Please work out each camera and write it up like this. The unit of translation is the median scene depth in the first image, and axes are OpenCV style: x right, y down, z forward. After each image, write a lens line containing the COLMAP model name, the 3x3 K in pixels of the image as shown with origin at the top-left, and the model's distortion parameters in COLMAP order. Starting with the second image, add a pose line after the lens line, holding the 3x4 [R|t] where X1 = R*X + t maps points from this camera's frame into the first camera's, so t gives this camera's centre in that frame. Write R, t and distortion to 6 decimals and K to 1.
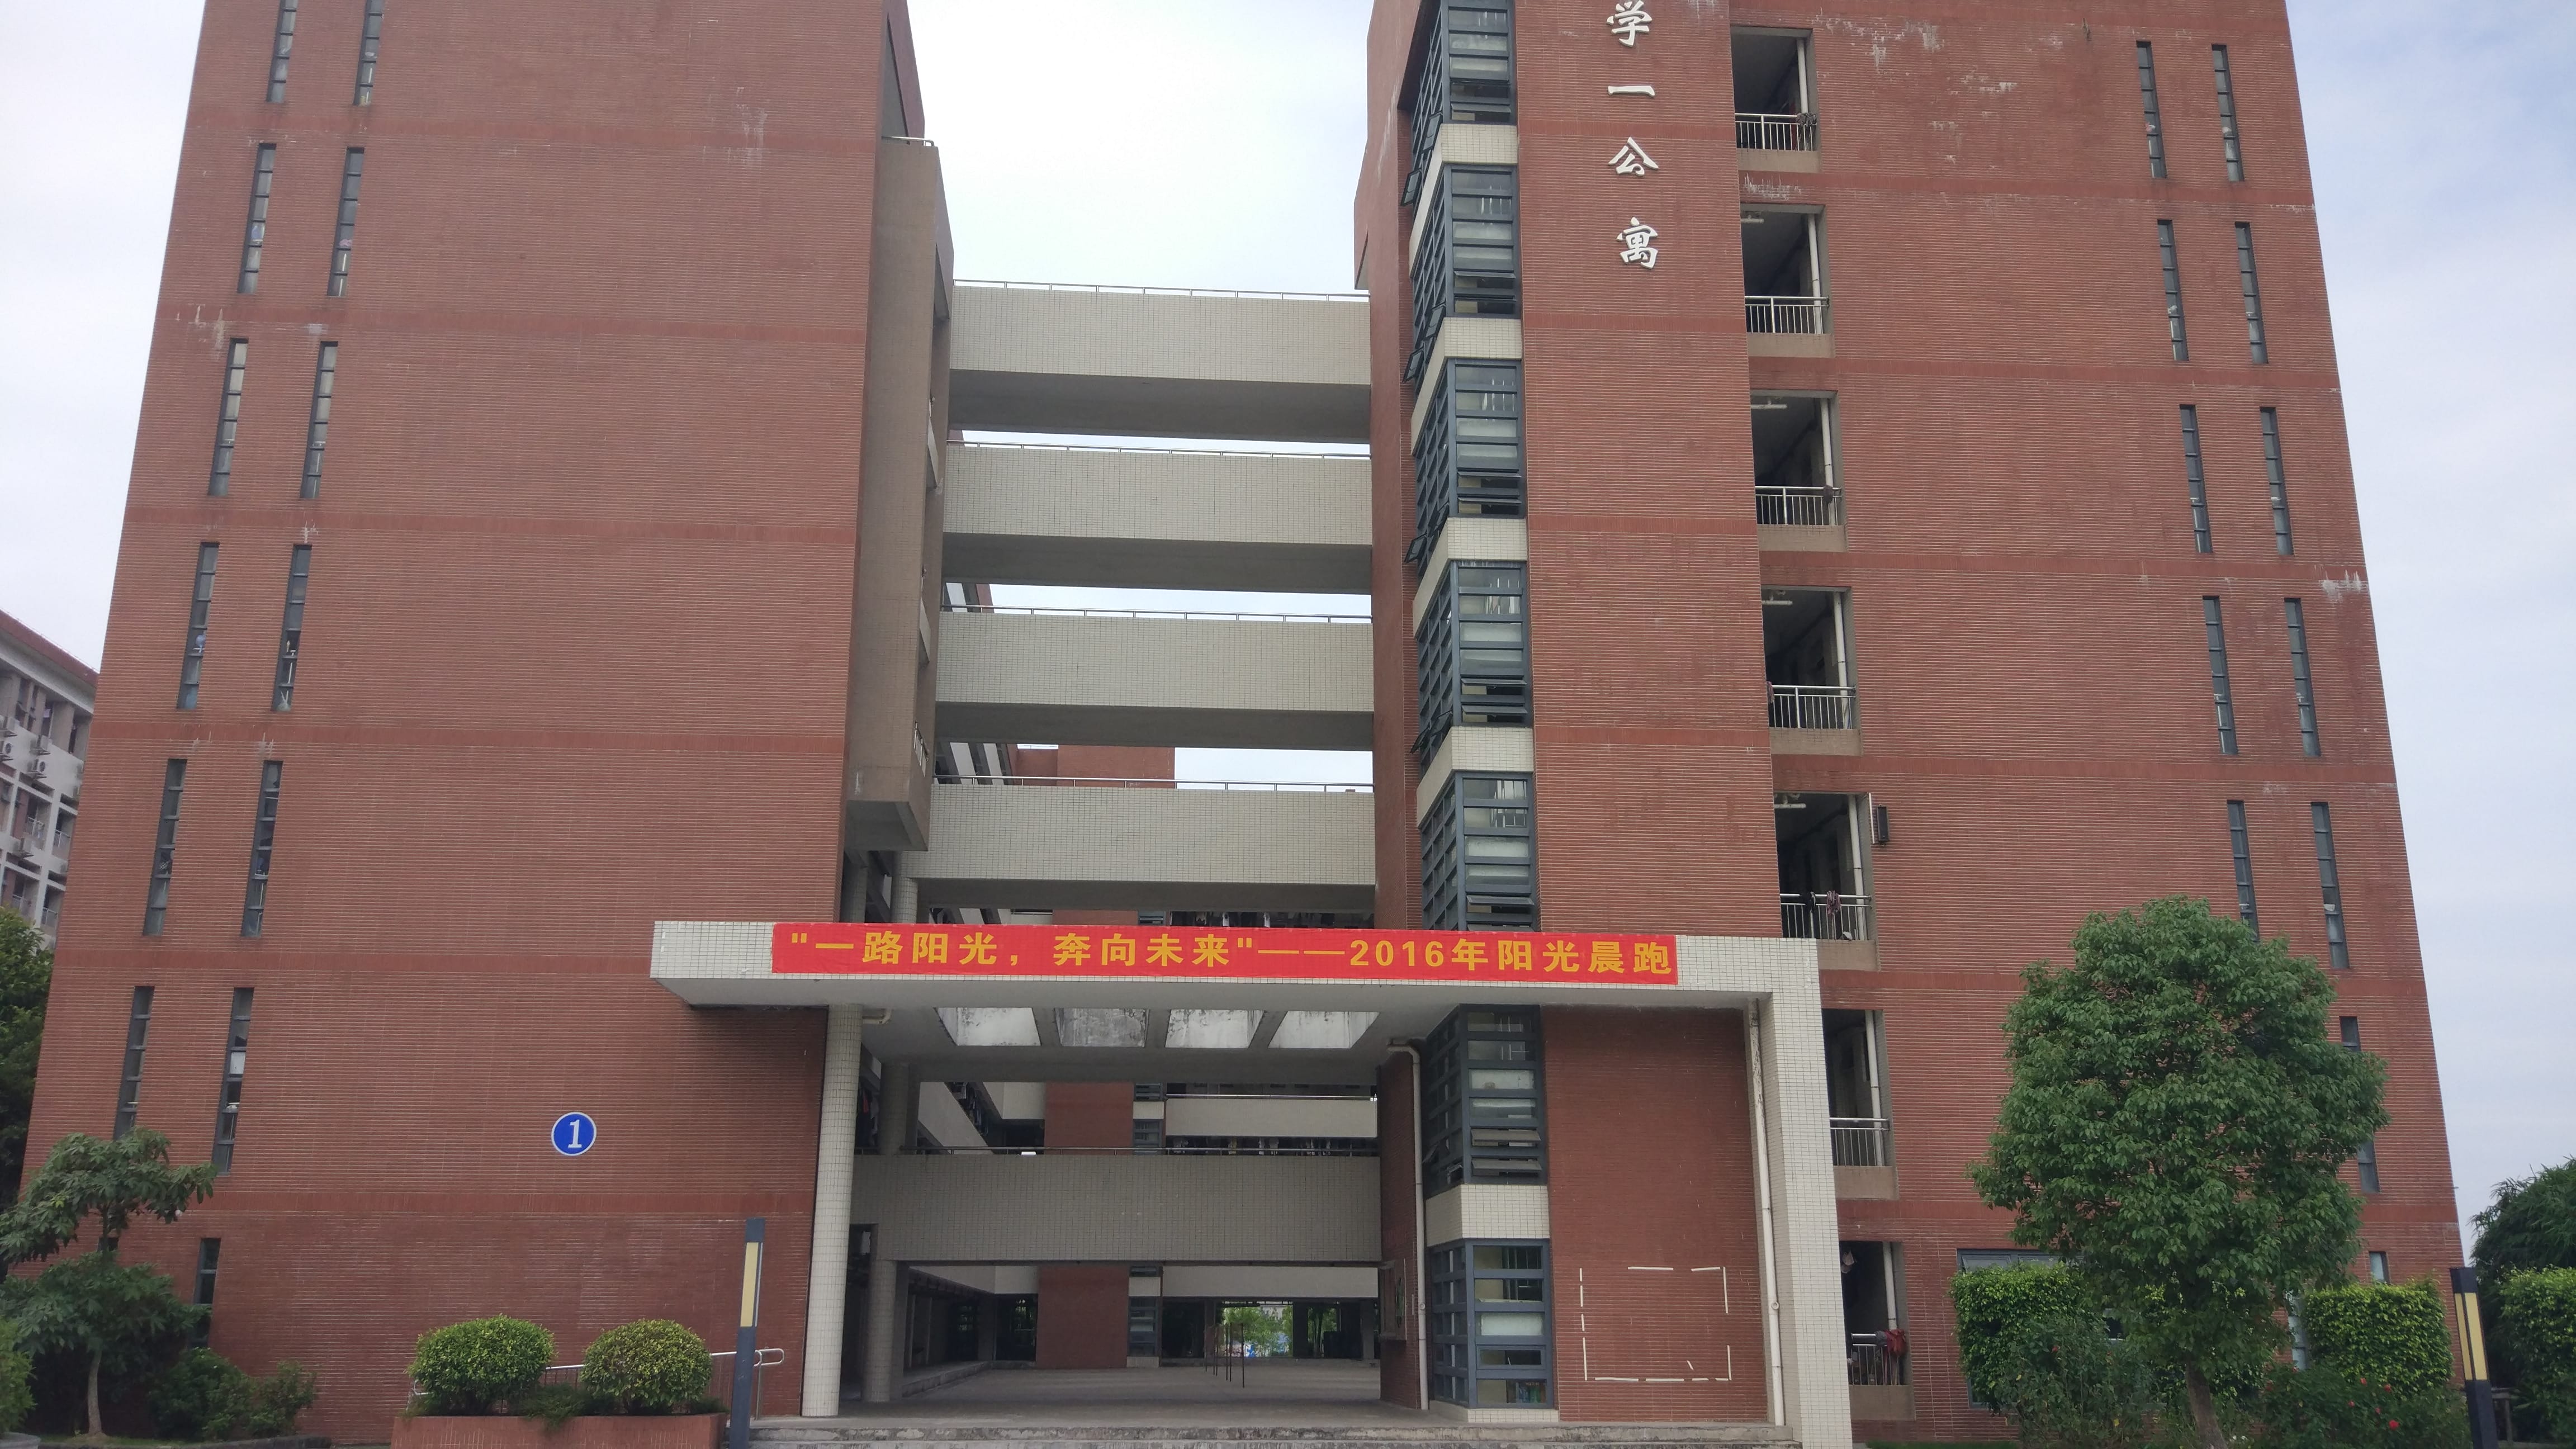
lens RADIAL K [[2183.3, 0, 1286.3], [0, 2183.3, 731.3], [0, 0, 1]] dist [0.003802, 0.000483]
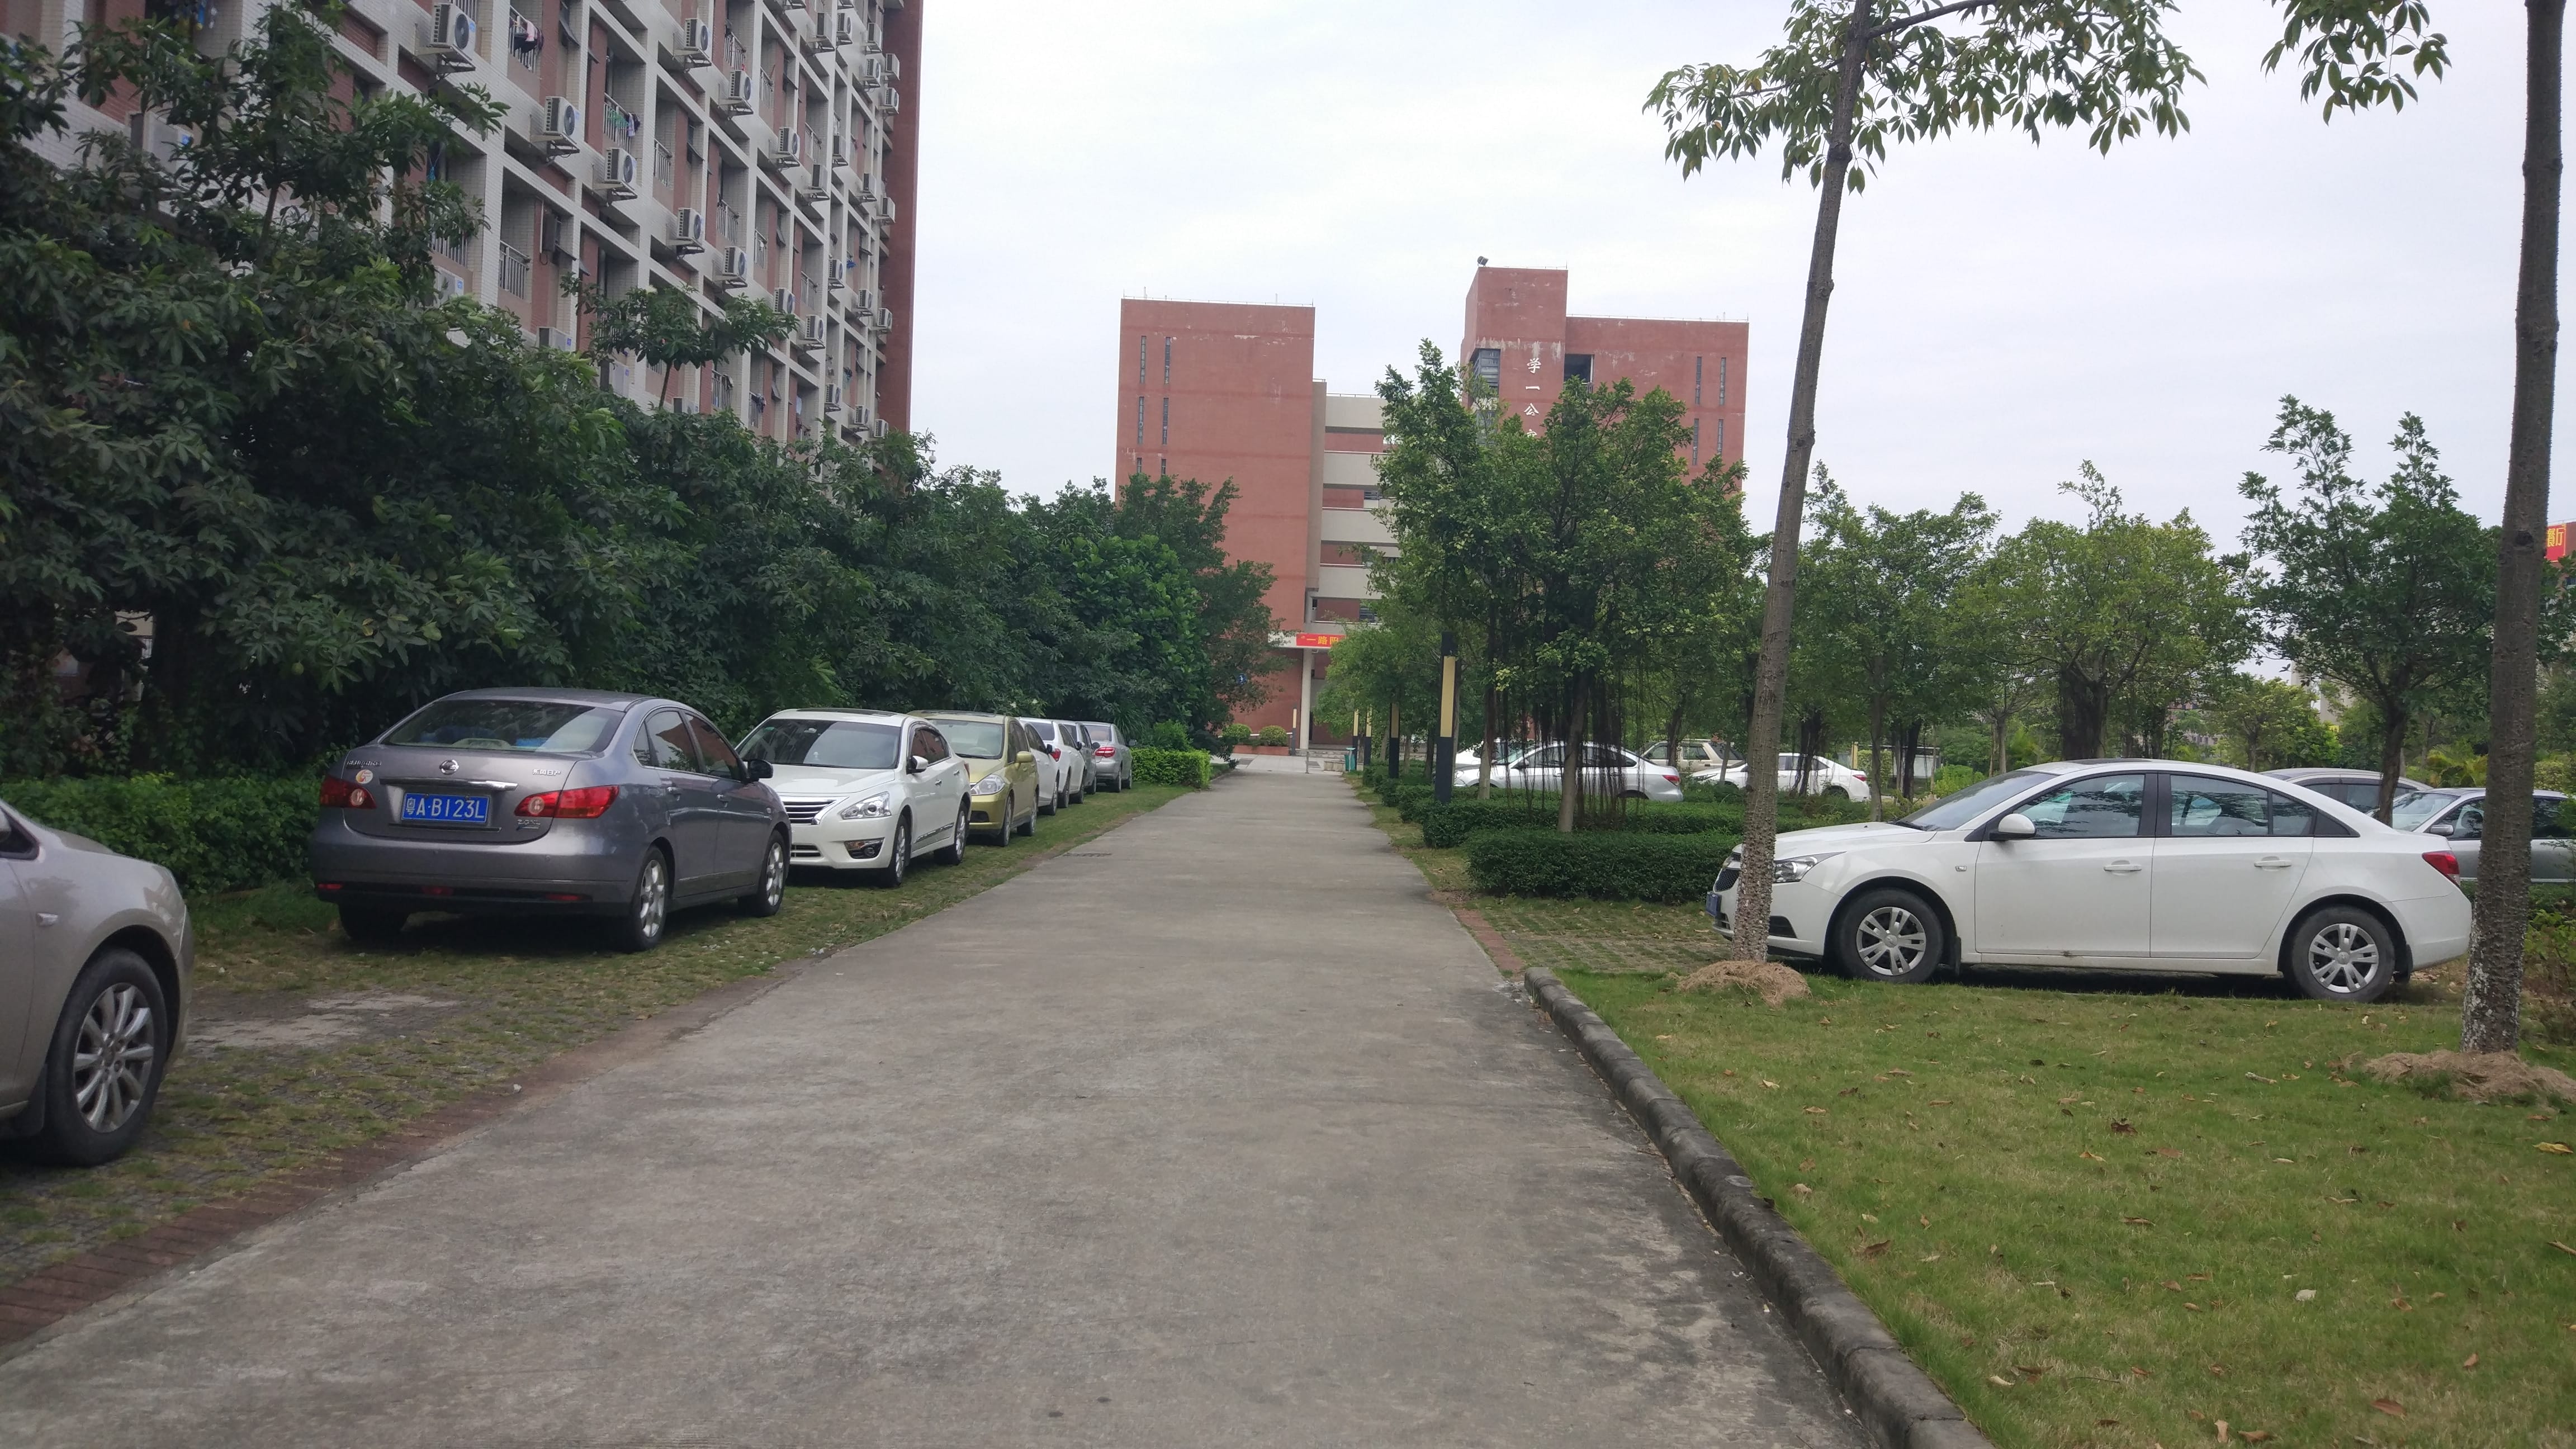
lens RADIAL K [[2183.3, 0, 1290.1], [0, 2183.3, 725.8], [0, 0, 1]] dist [0.003802, 0.000483]
pose [[0.997079, 0.031307, -0.069665, 0.032535], [-0.011908, 0.964700, 0.263084, -0.675223], [0.075442, -0.261486, 0.962255, -2.455735]]
